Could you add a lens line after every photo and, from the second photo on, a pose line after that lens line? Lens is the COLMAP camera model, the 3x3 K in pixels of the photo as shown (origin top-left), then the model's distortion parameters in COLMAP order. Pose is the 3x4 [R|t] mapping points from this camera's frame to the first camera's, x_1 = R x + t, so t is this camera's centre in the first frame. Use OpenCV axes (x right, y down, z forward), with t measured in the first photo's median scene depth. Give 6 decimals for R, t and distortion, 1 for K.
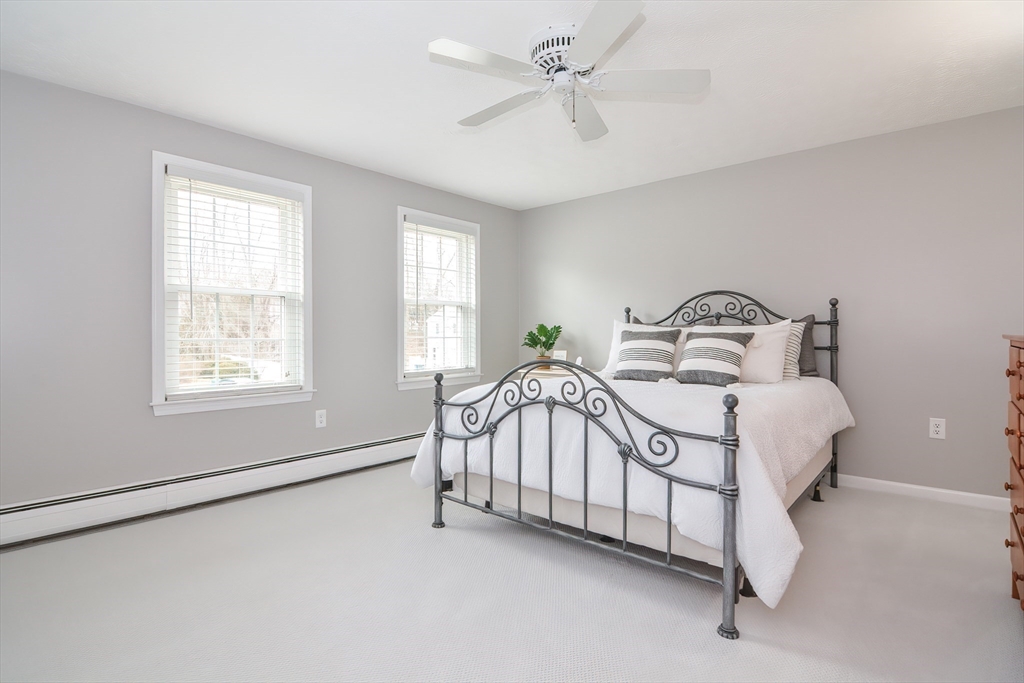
lens RADIAL K [[502.5, 0, 496.0], [0, 502.5, 329.9], [0, 0, 1]] dist [0.003404, 0.000021]
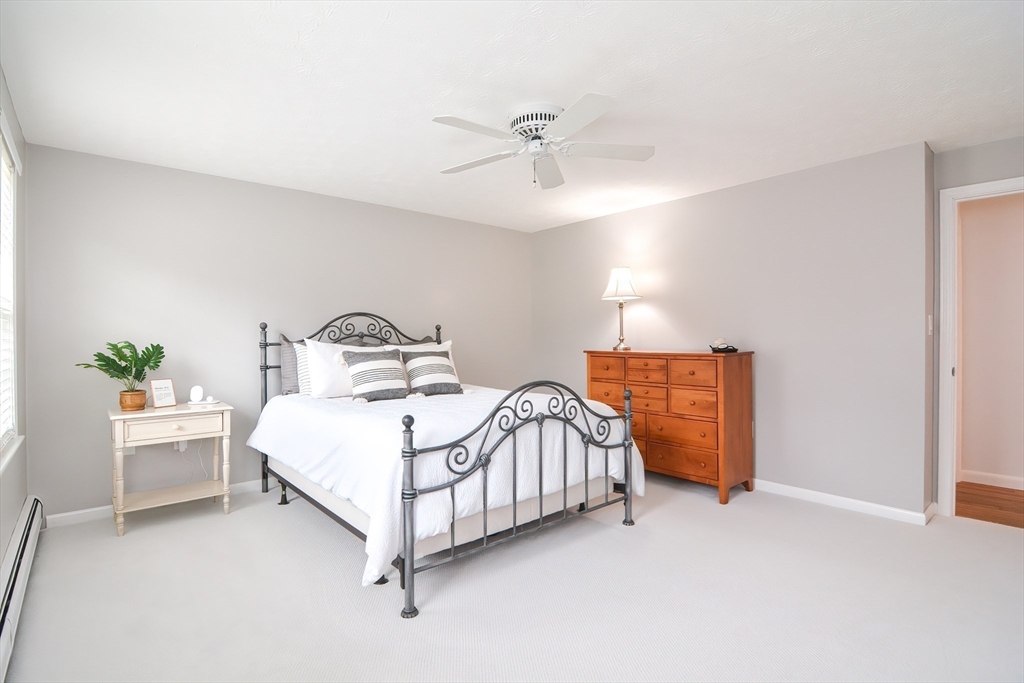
lens RADIAL K [[499.8, 0, 511.4], [0, 499.8, 337.9], [0, 0, 1]] dist [-0.018378, -0.000902]
pose [[0.124731, -0.000518, 0.992190, -0.950623], [-0.003242, 0.999994, 0.000930, -0.037812], [-0.992185, -0.003333, 0.124729, 0.840120]]
